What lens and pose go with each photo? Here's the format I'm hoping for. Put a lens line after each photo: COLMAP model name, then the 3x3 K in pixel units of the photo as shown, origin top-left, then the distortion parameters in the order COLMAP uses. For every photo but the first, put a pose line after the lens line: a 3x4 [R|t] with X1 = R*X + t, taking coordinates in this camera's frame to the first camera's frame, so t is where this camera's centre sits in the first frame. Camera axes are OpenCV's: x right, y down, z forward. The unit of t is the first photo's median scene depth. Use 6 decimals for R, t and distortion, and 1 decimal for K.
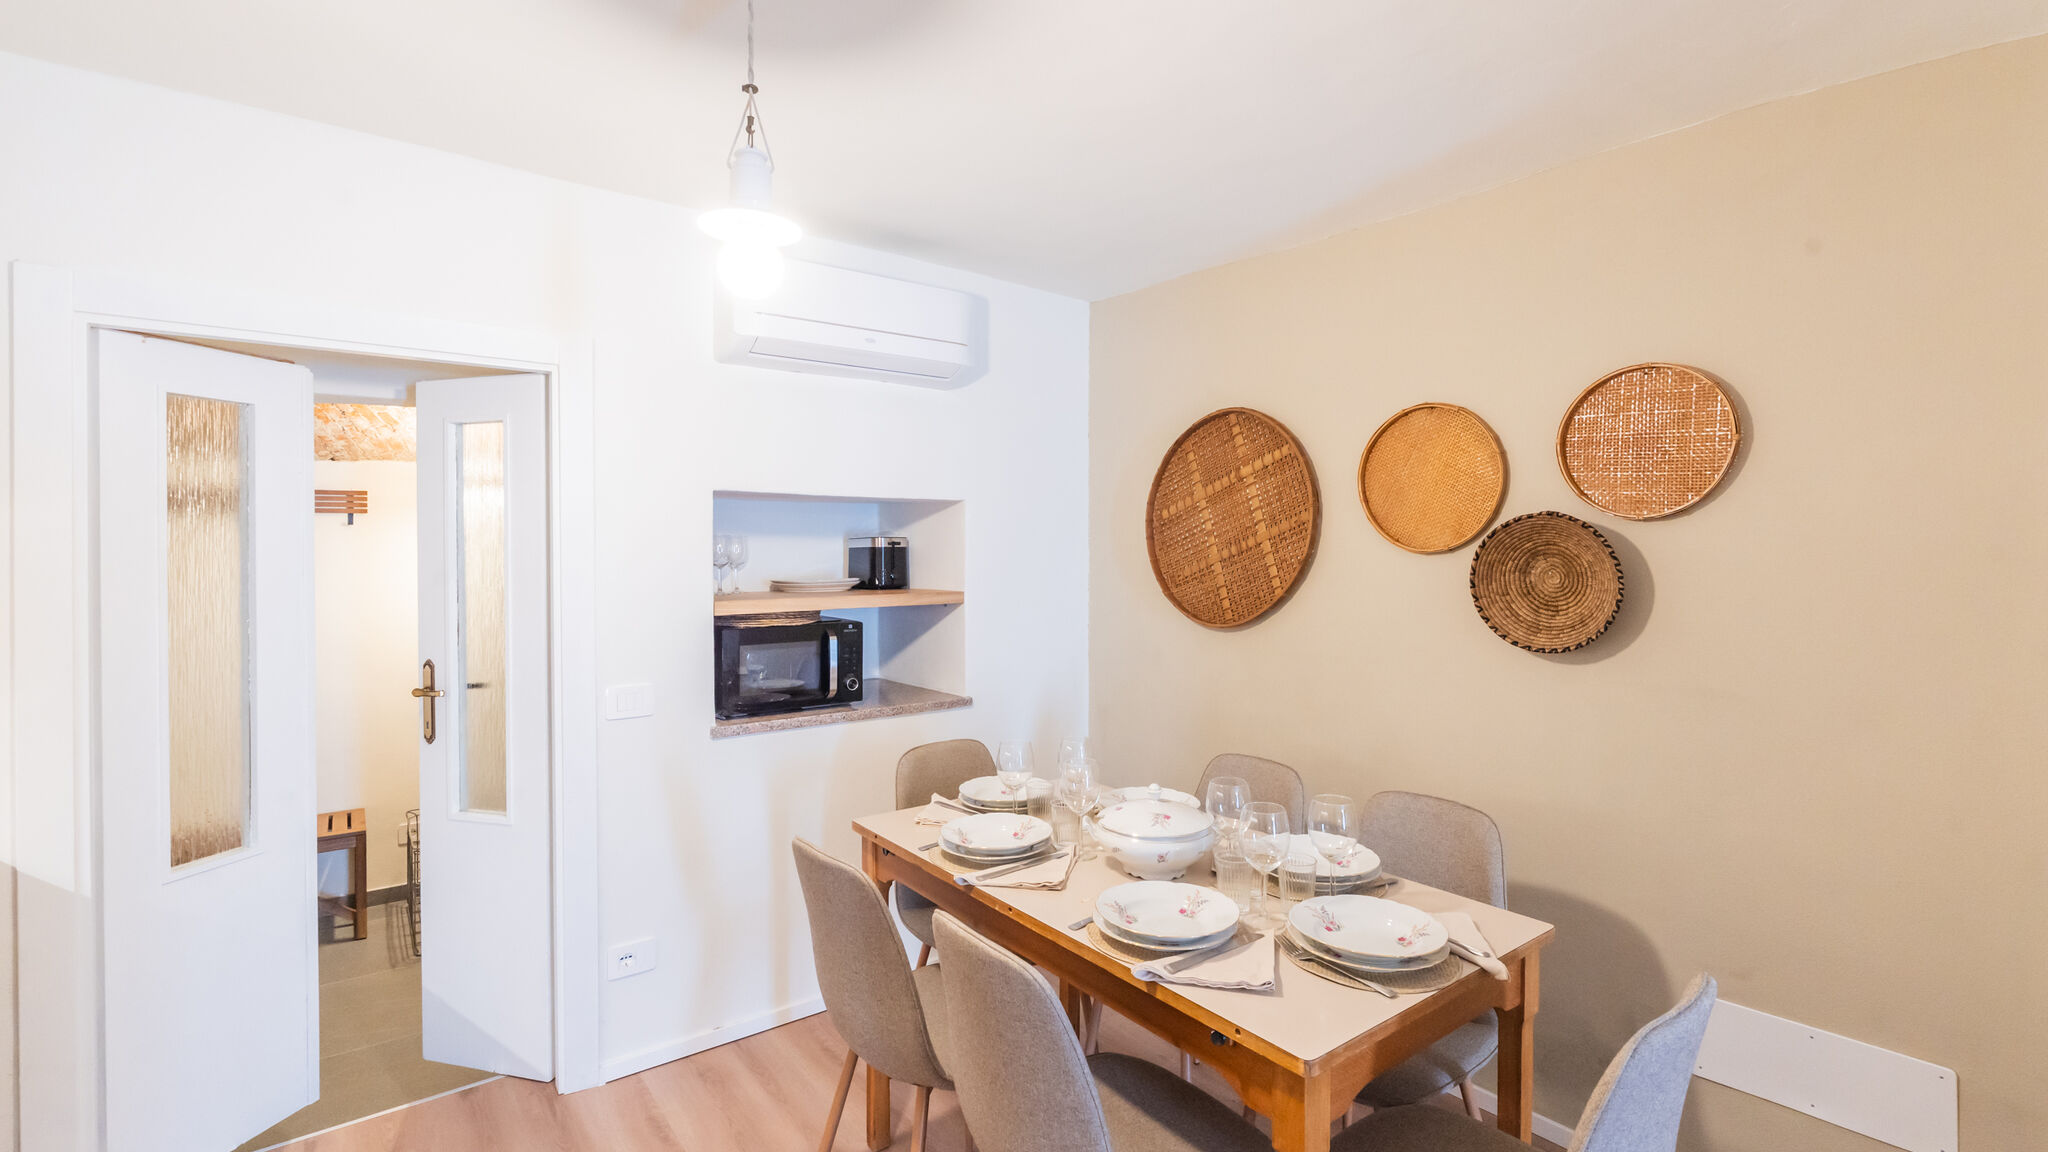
lens RADIAL K [[913.4, 0, 1025.0], [0, 913.4, 545.0], [0, 0, 1]] dist [-0.002507, -0.000196]
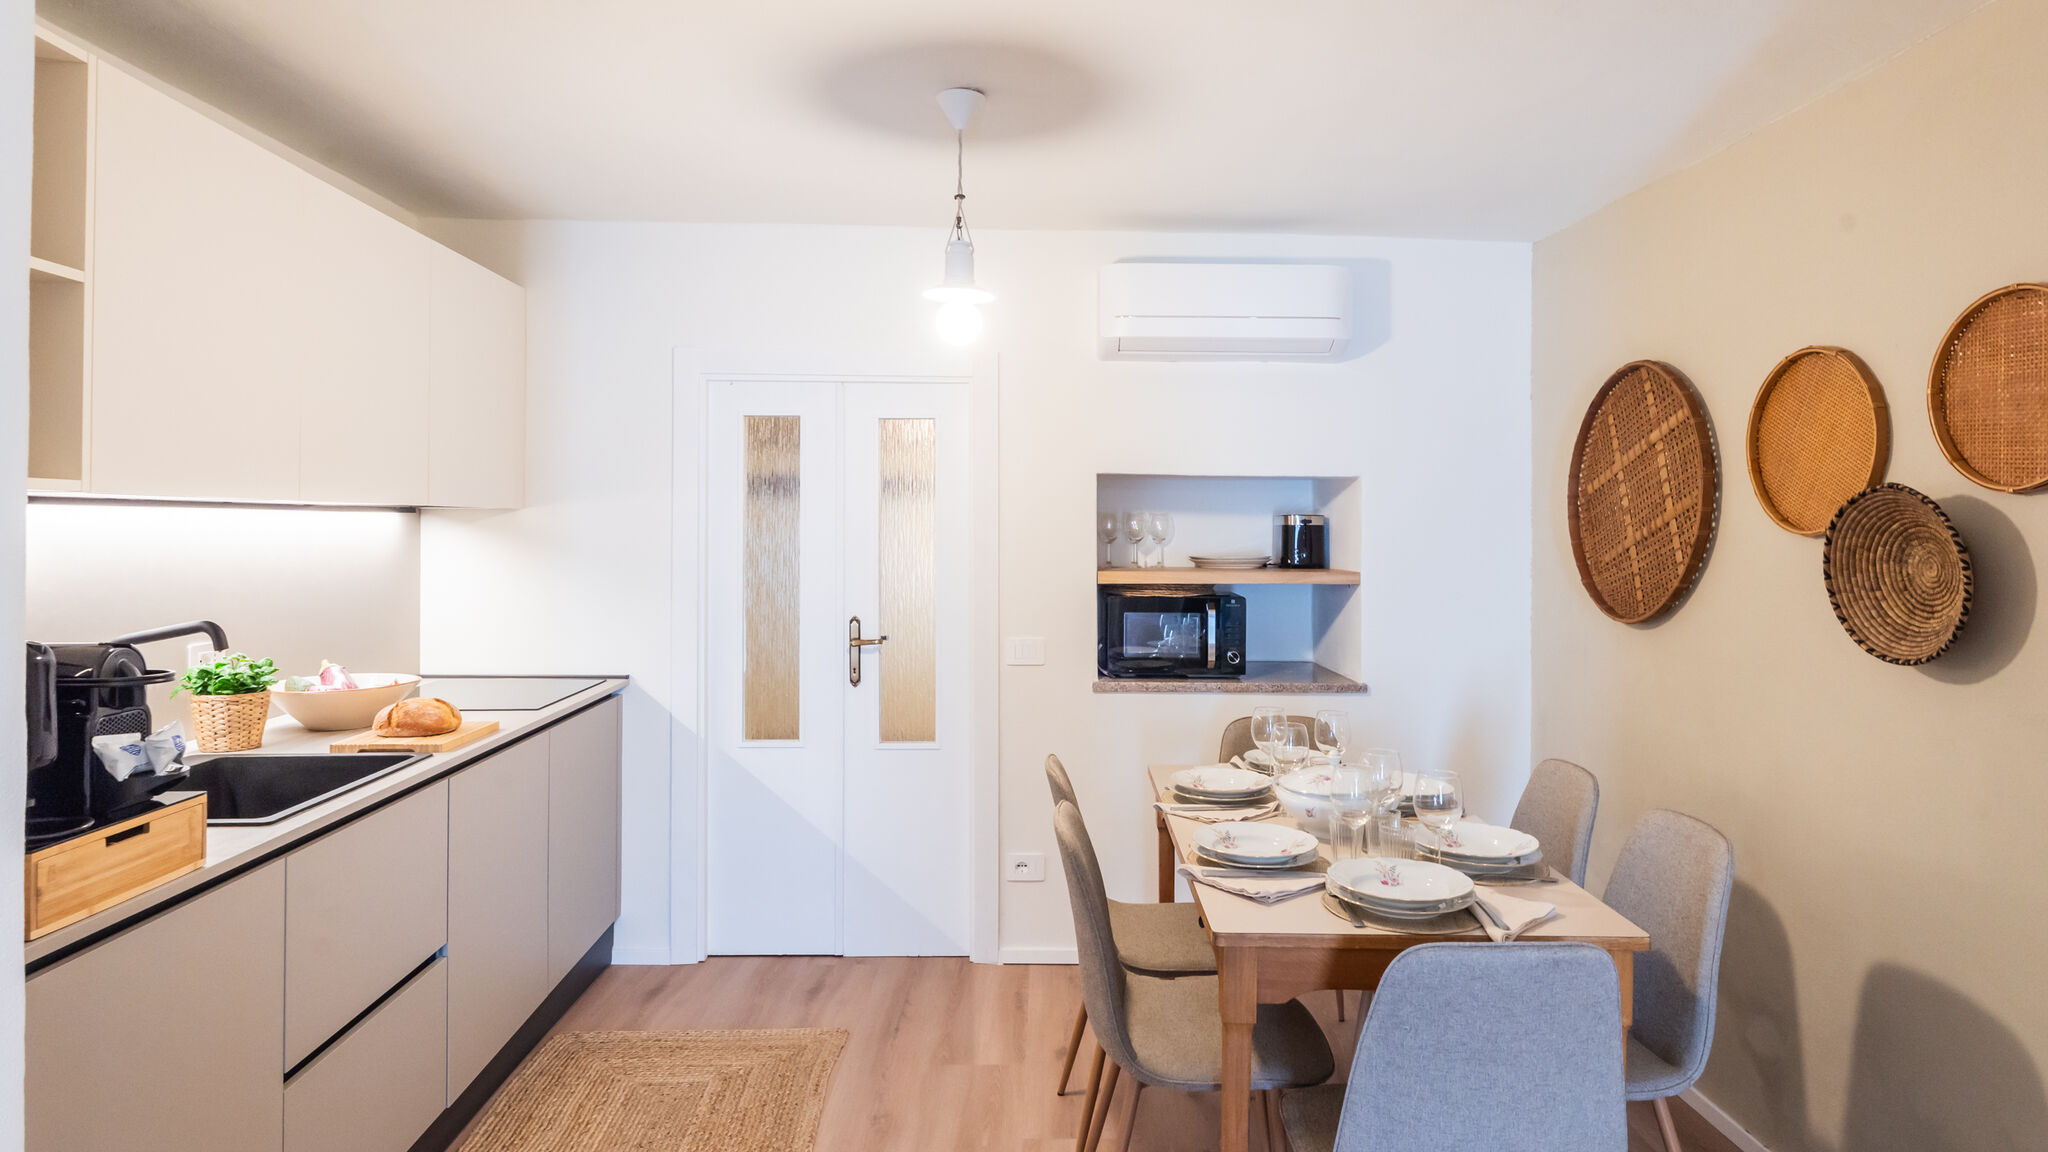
lens RADIAL K [[1064.4, 0, 1029.0], [0, 1064.4, 524.0], [0, 0, 1]] dist [0.003477, 0.000450]
pose [[0.816384, 0.007502, -0.577461, 0.331689], [-0.007933, 0.999967, 0.001775, 0.001653], [0.577456, 0.003132, 0.816416, -0.119030]]
